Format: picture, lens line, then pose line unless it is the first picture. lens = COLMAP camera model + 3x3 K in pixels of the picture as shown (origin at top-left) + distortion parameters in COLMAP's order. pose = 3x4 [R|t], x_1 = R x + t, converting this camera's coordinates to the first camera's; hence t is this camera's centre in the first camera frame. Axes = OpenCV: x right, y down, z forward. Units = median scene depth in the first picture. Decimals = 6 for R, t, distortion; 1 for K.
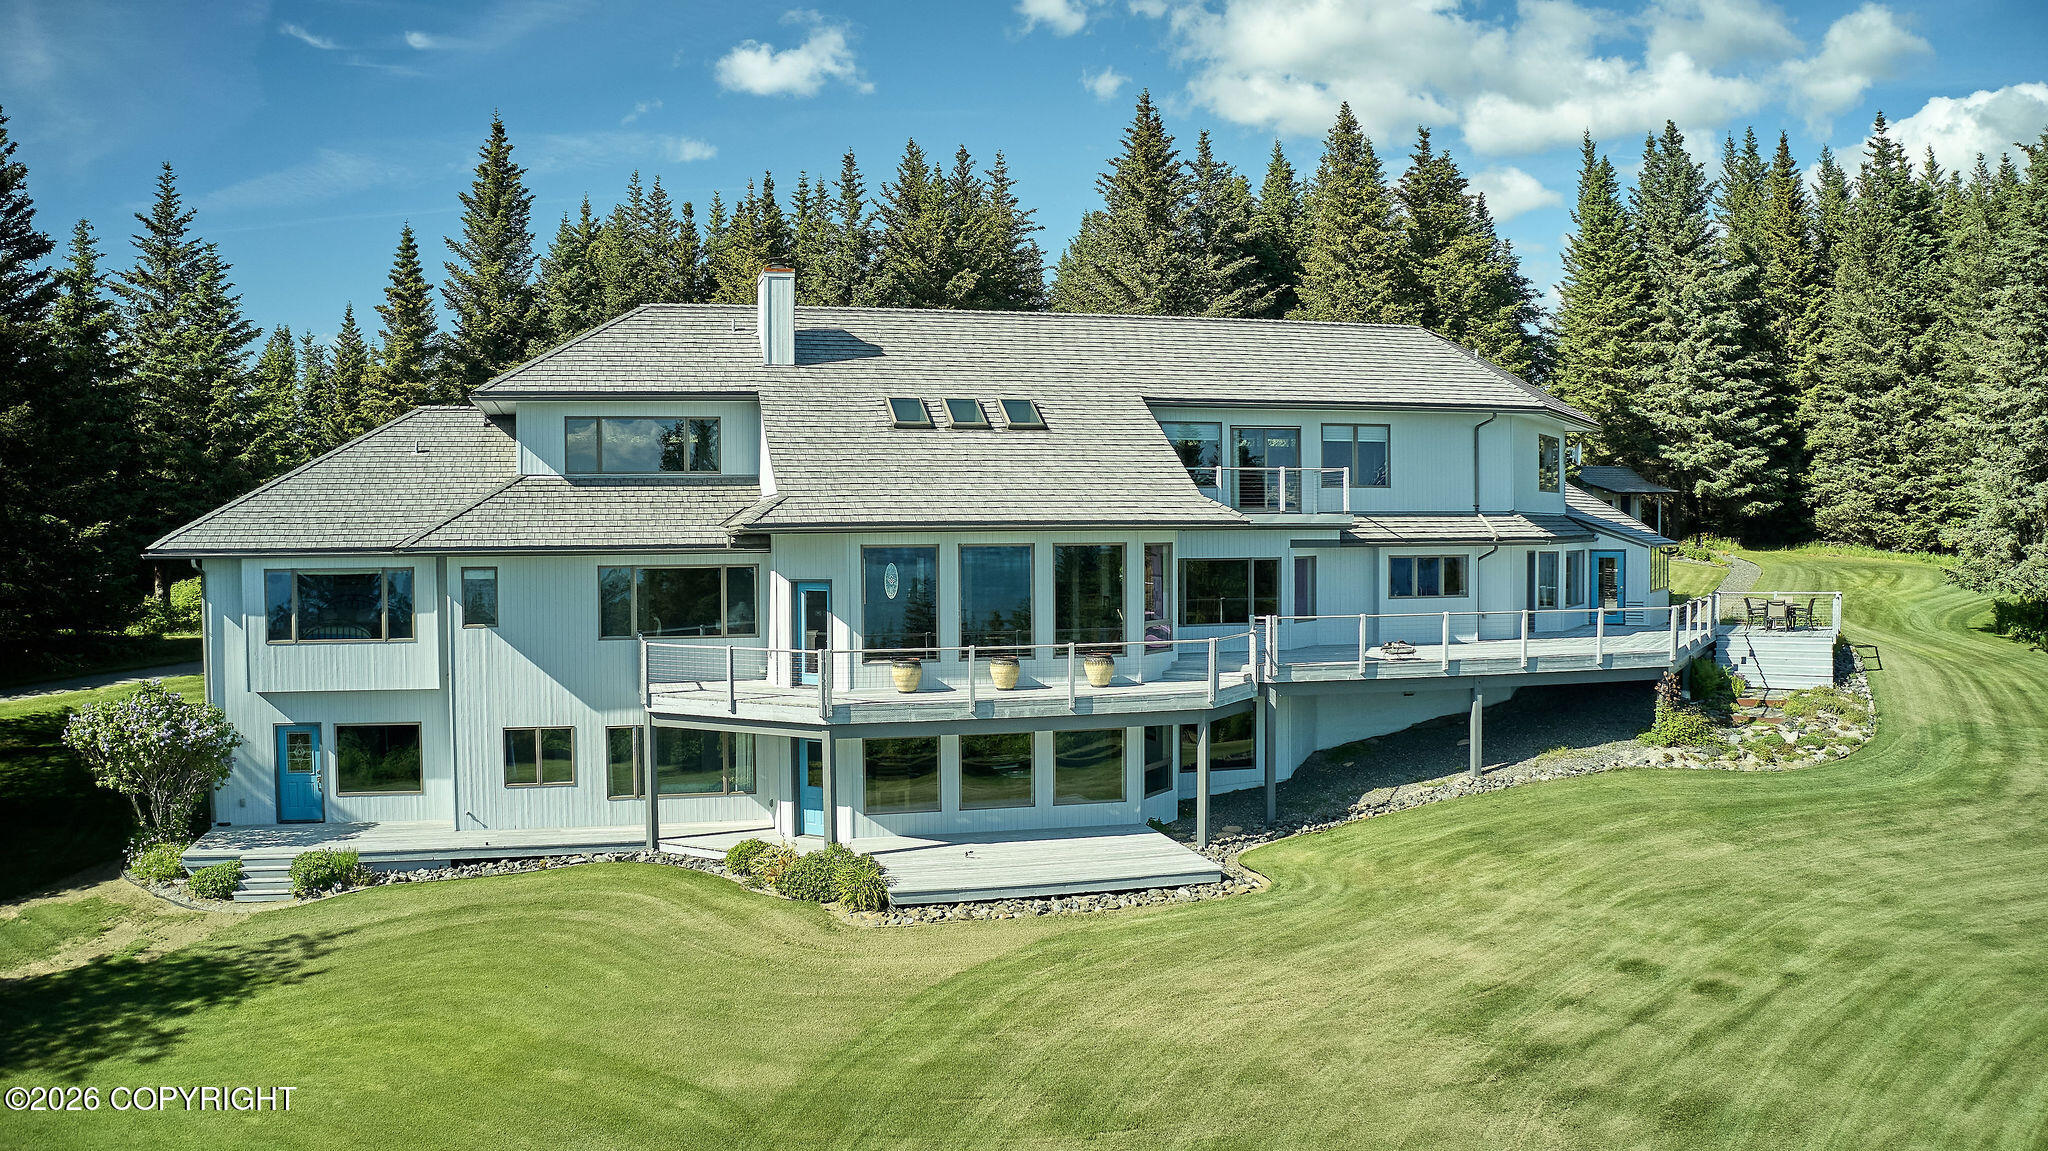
lens RADIAL K [[1631.6, 0, 1015.7], [0, 1631.6, 570.2], [0, 0, 1]] dist [-0.191890, 0.006694]
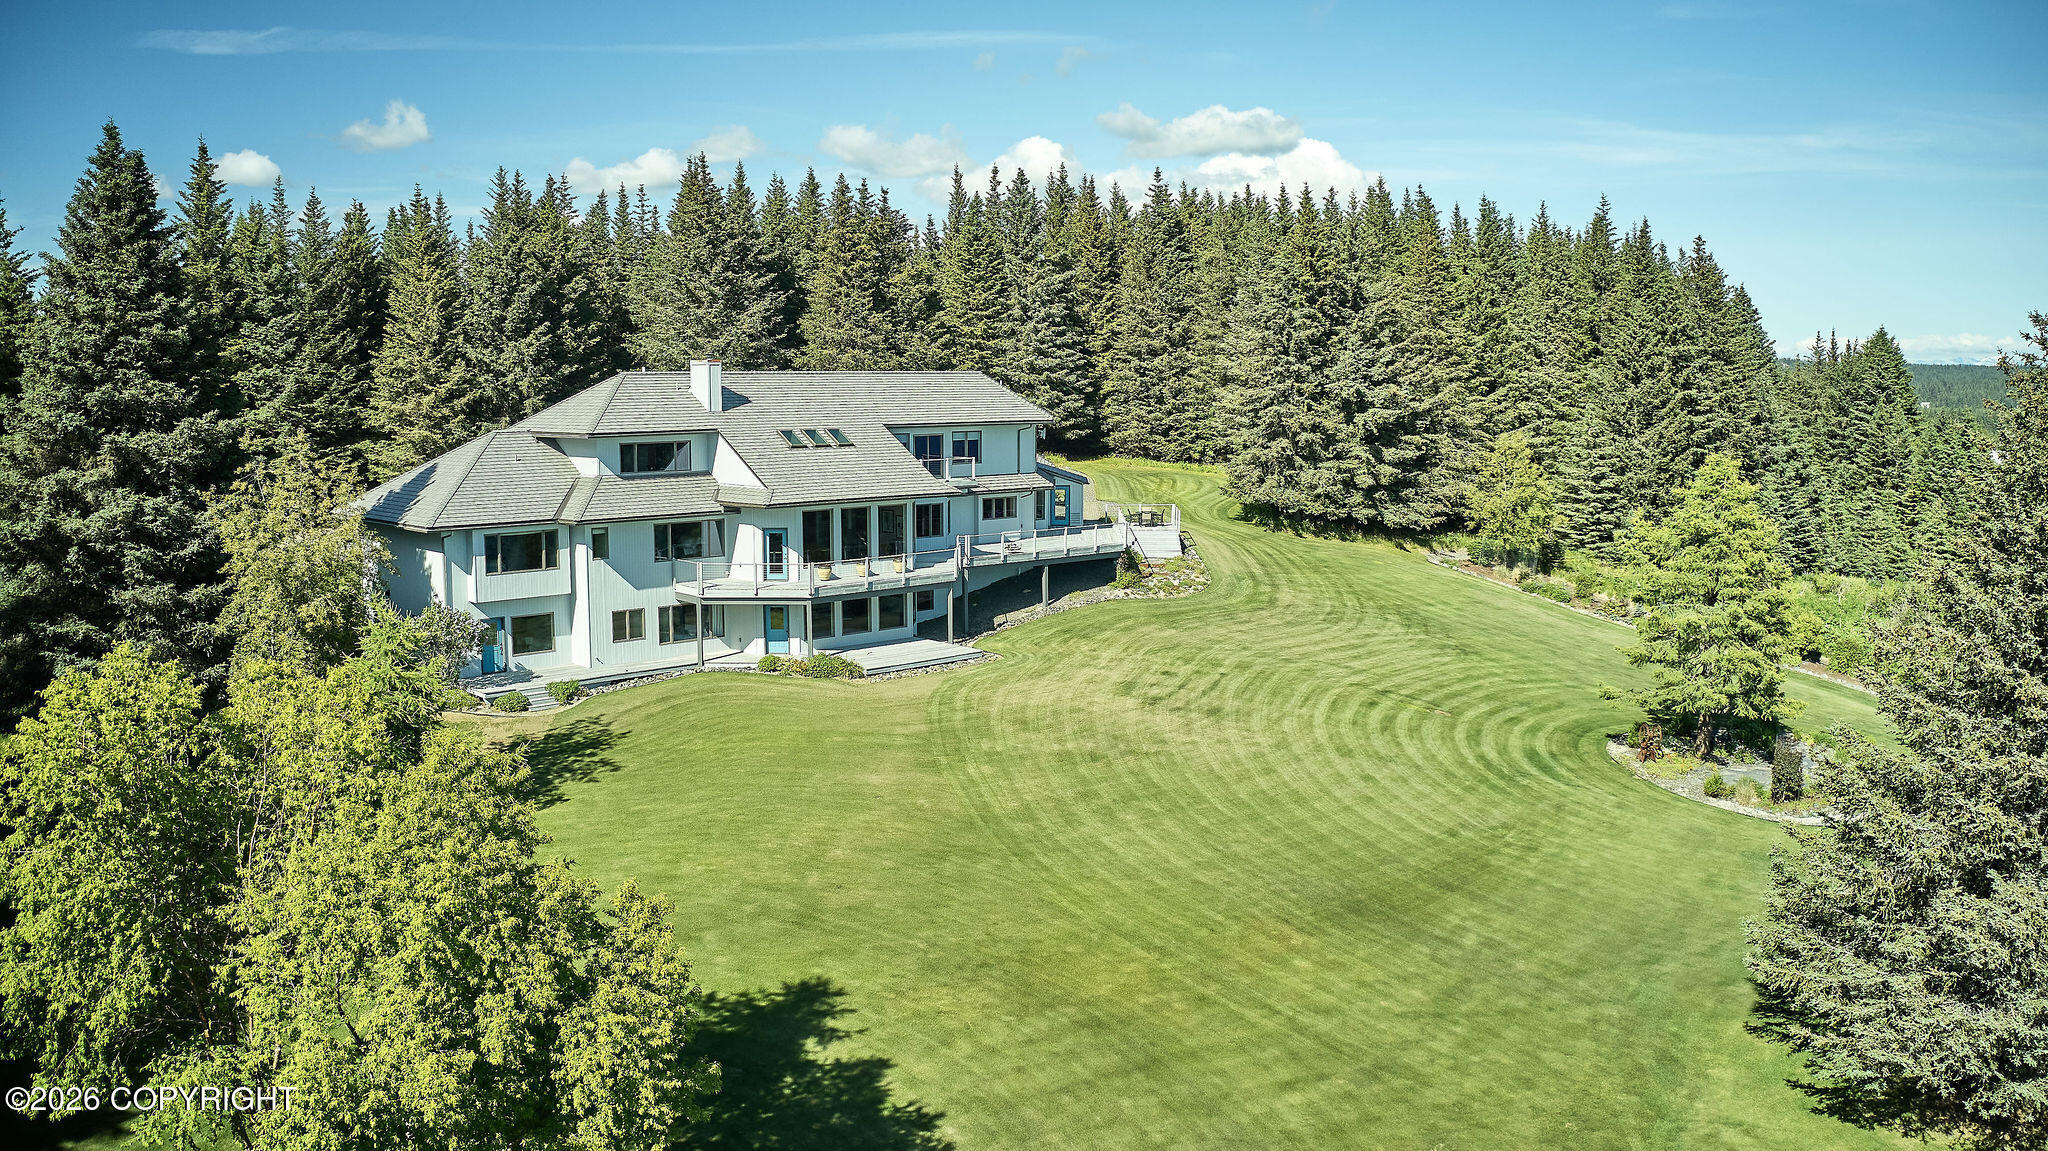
lens RADIAL K [[1631.6, 0, 1015.7], [0, 1631.6, 570.2], [0, 0, 1]] dist [-0.191890, 0.006694]
pose [[0.879310, -0.049554, 0.473666, -0.349972], [0.007793, 0.995936, 0.089726, -0.051523], [-0.476187, -0.075206, 0.876122, -0.394627]]
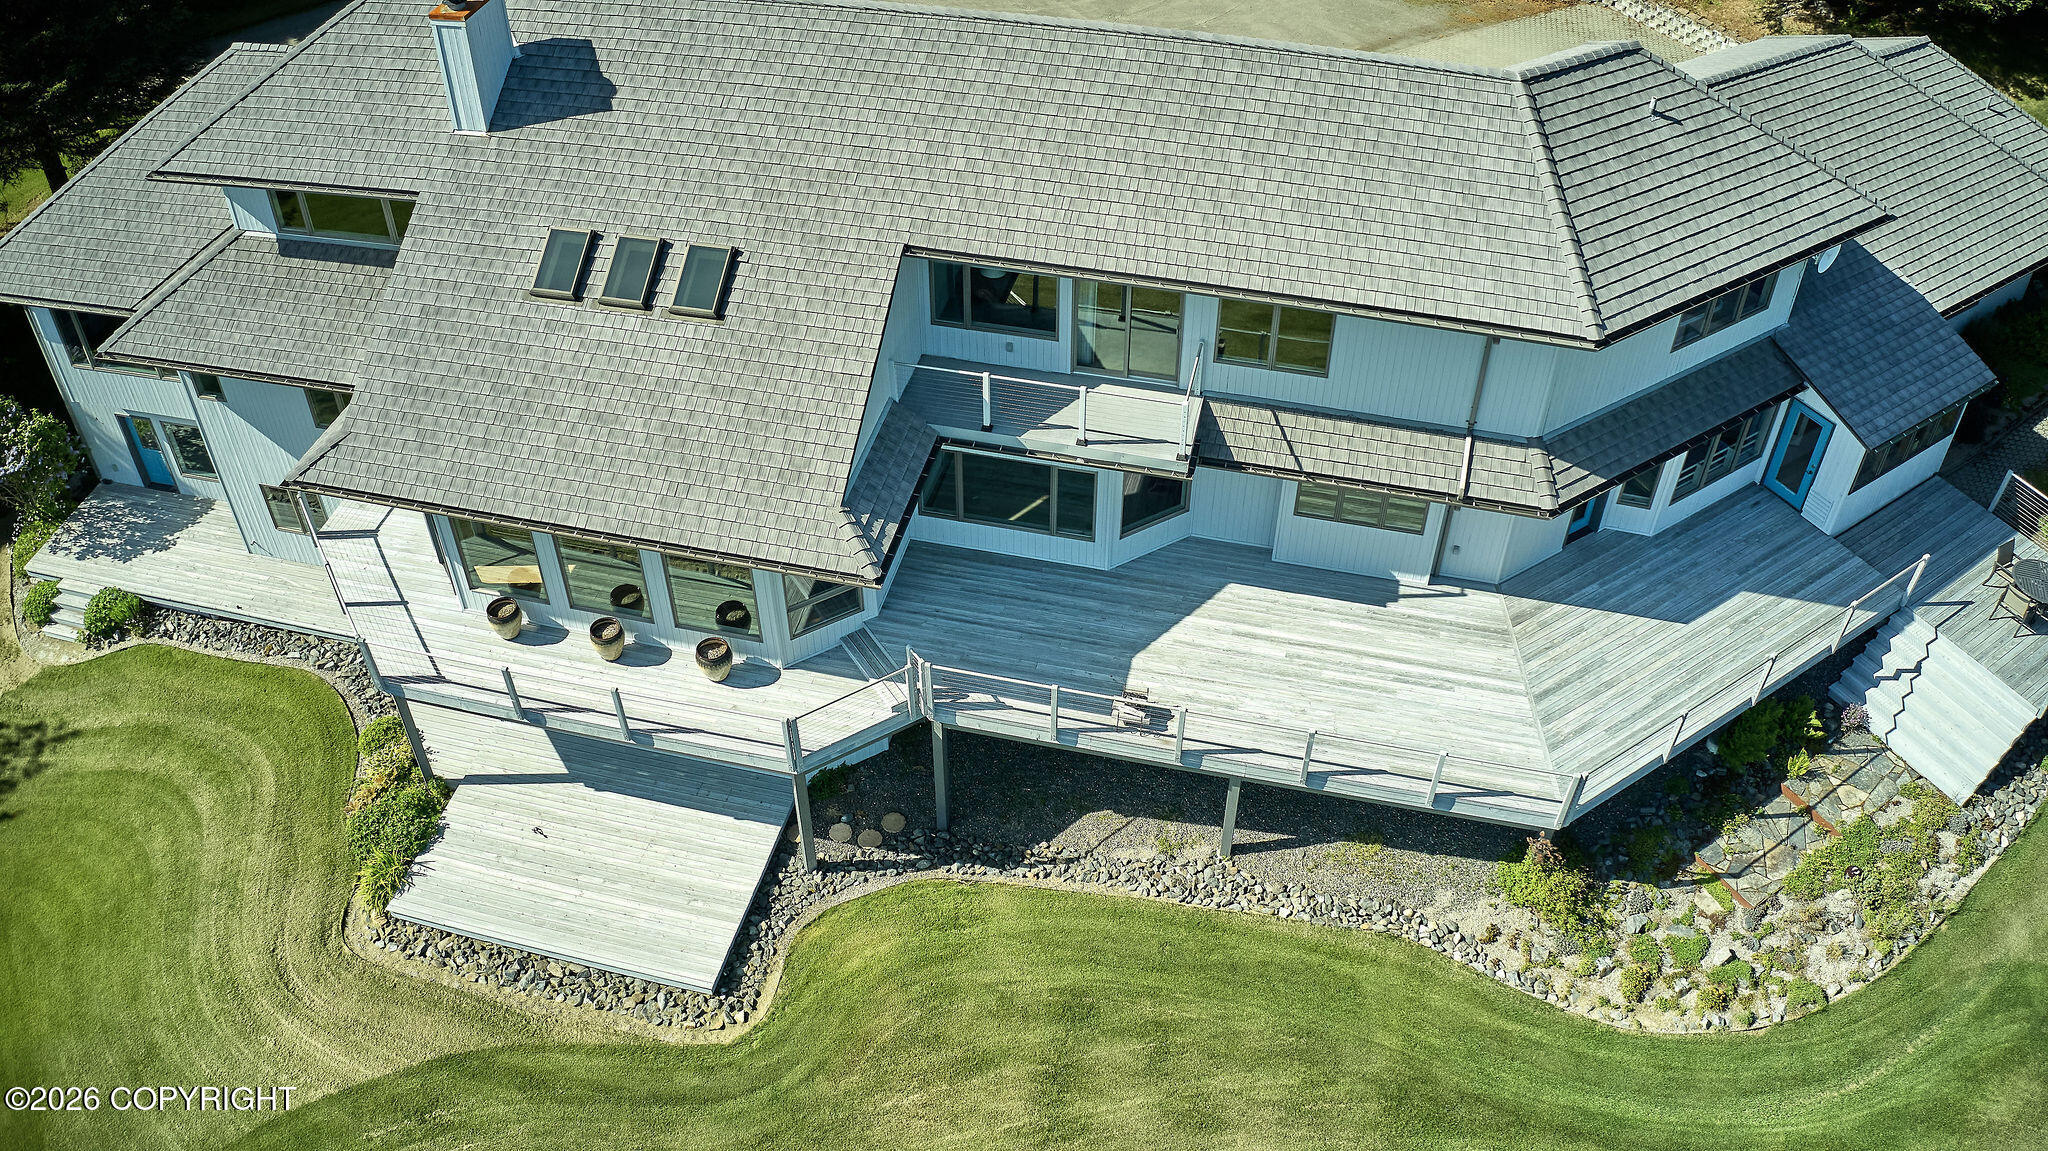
lens RADIAL K [[1631.6, 0, 1015.7], [0, 1631.6, 570.2], [0, 0, 1]] dist [-0.191890, 0.006694]
pose [[0.881980, 0.326236, -0.340120, 0.194842], [-0.029961, 0.759036, 0.650358, -0.221368], [0.470334, -0.563413, 0.679229, 0.232021]]
